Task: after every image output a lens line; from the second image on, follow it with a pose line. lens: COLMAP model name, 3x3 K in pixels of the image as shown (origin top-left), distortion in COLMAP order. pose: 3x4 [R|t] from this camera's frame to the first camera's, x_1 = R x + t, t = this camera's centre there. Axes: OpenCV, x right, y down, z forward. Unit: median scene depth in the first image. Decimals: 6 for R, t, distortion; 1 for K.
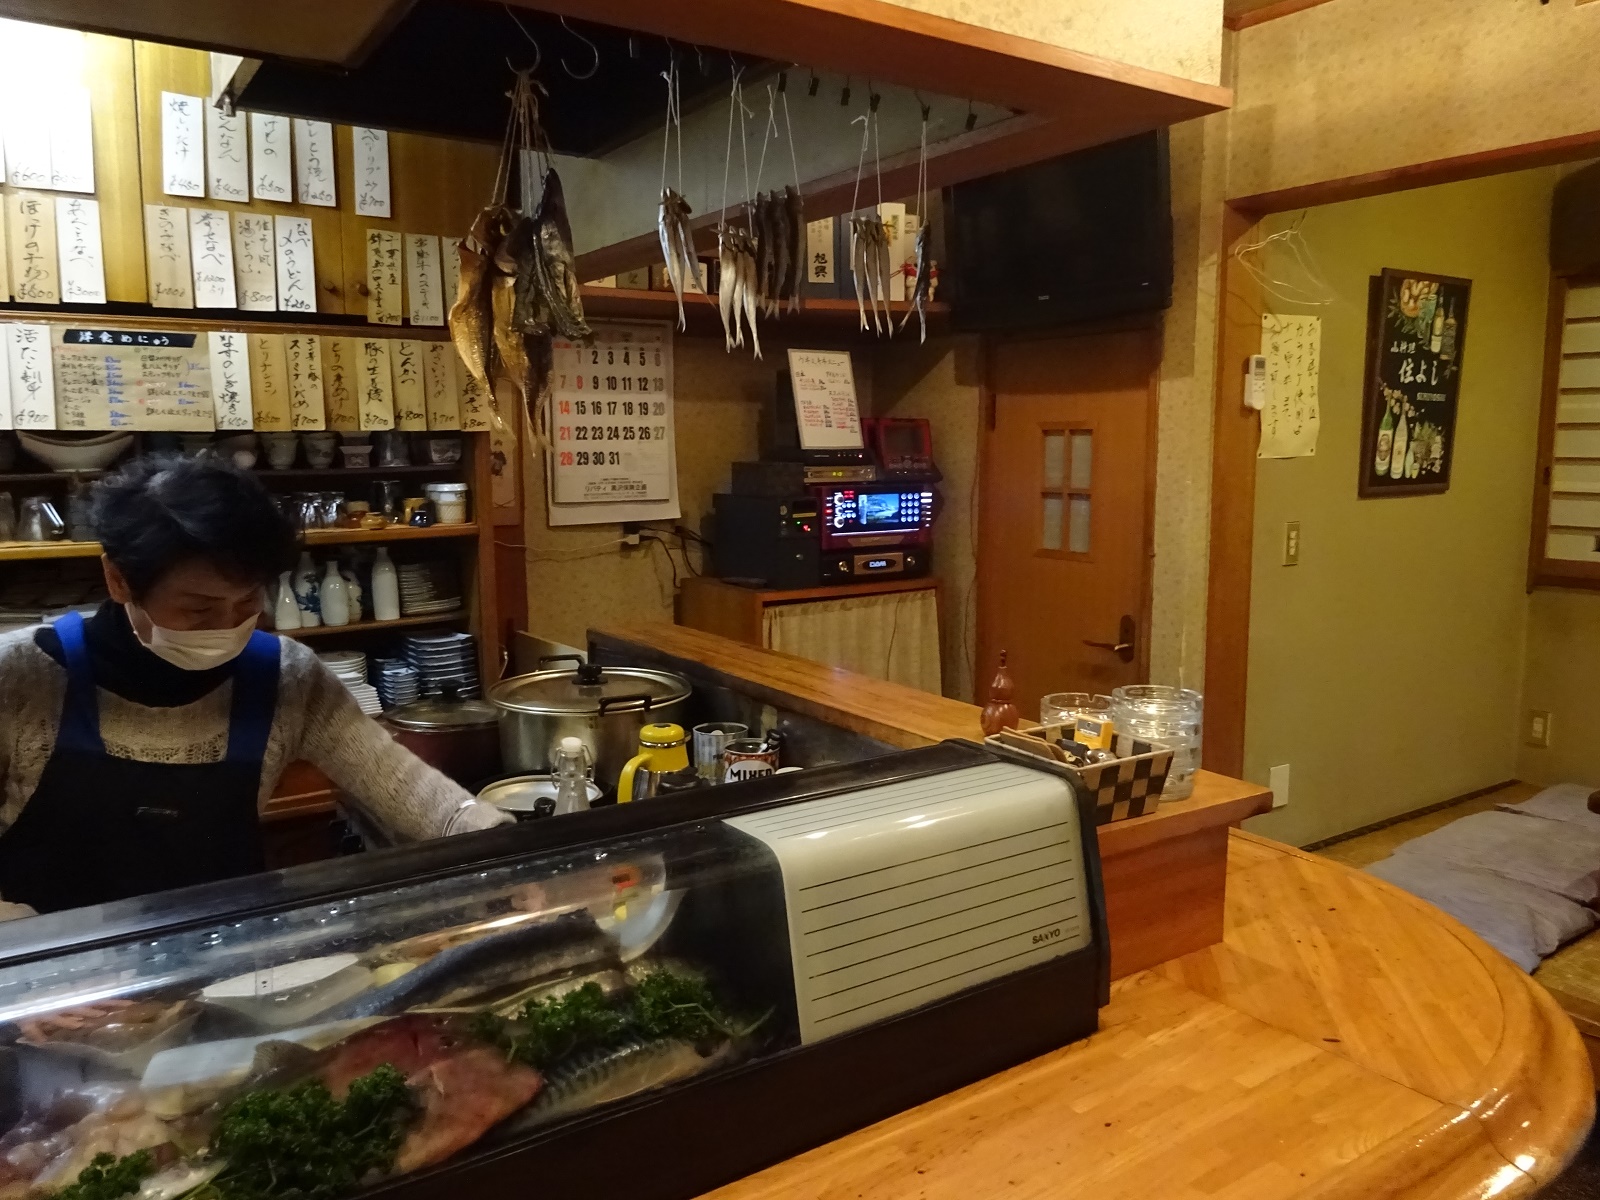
lens RADIAL K [[1184.1, 0, 800.7], [0, 1184.1, 599.2], [0, 0, 1]] dist [0.012735, -0.017448]
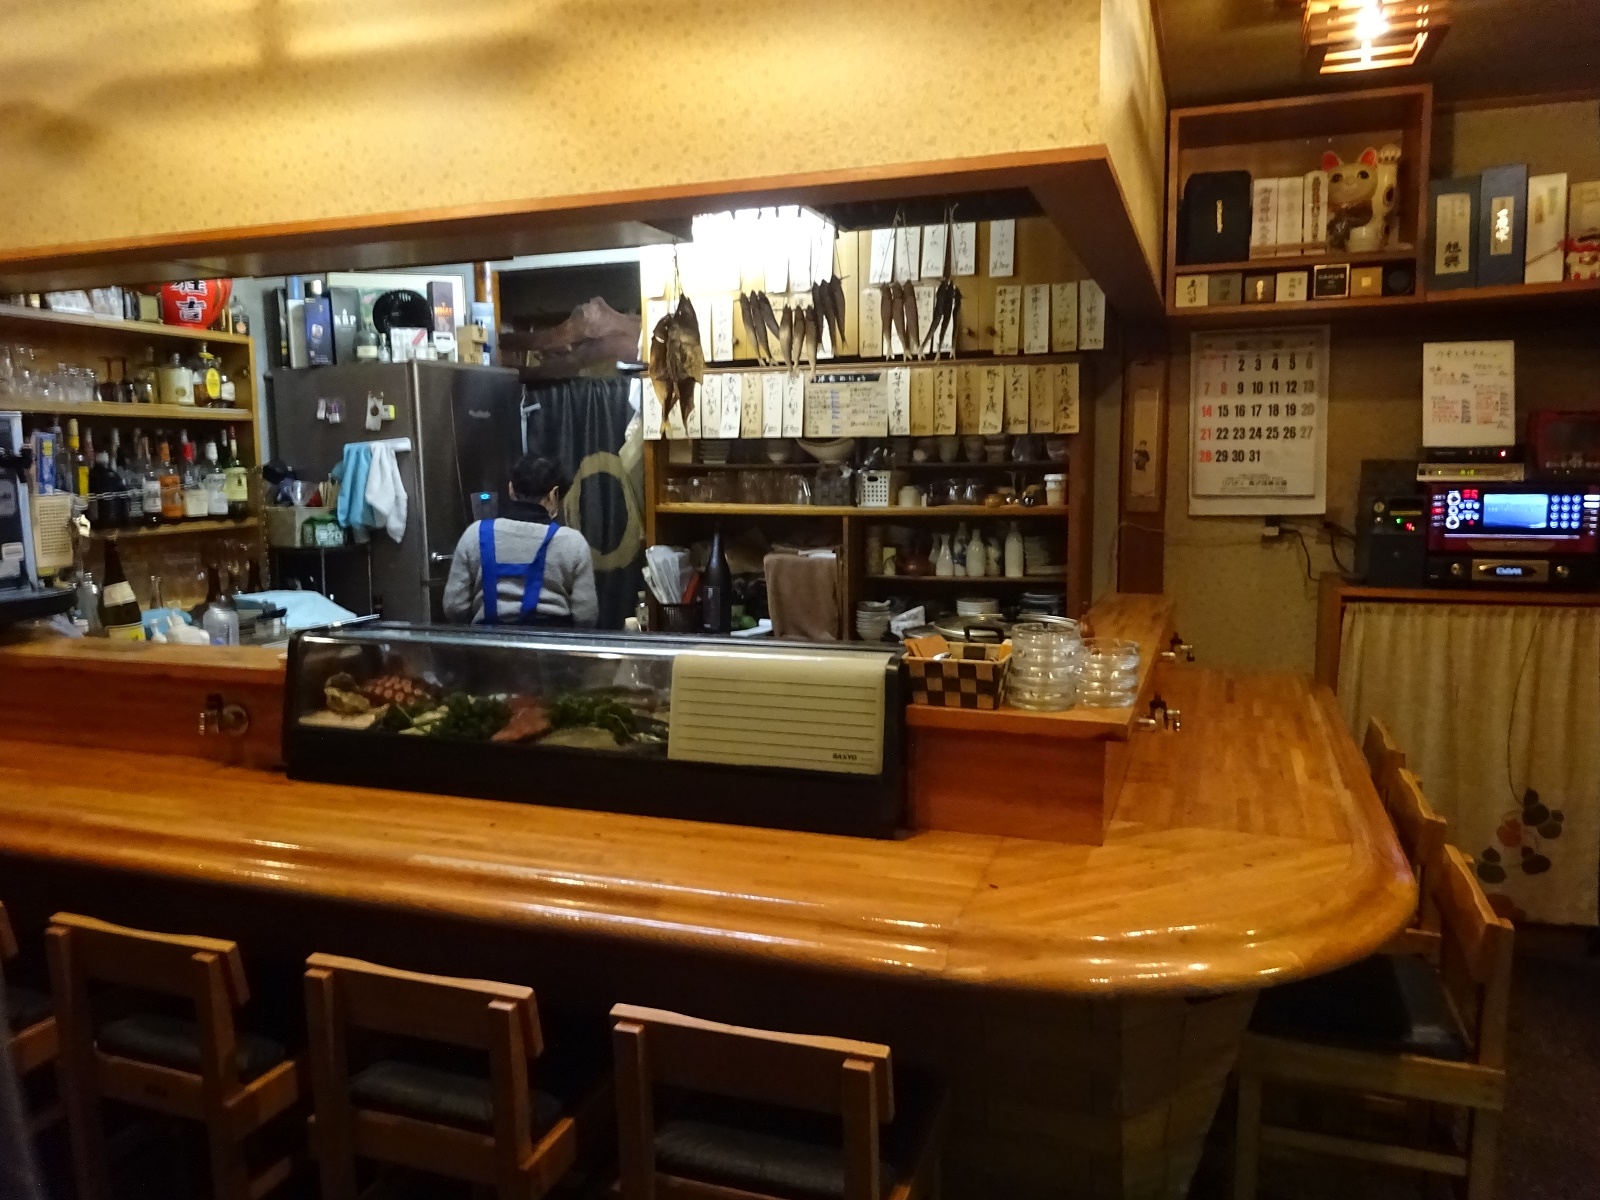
lens RADIAL K [[1184.1, 0, 795.9], [0, 1184.1, 602.9], [0, 0, 1]] dist [0.012735, -0.017448]
pose [[0.595766, 0.097143, -0.797262, 0.452147], [-0.101693, 0.993793, 0.045098, 0.008963], [0.796694, 0.054208, 0.601947, 0.009418]]
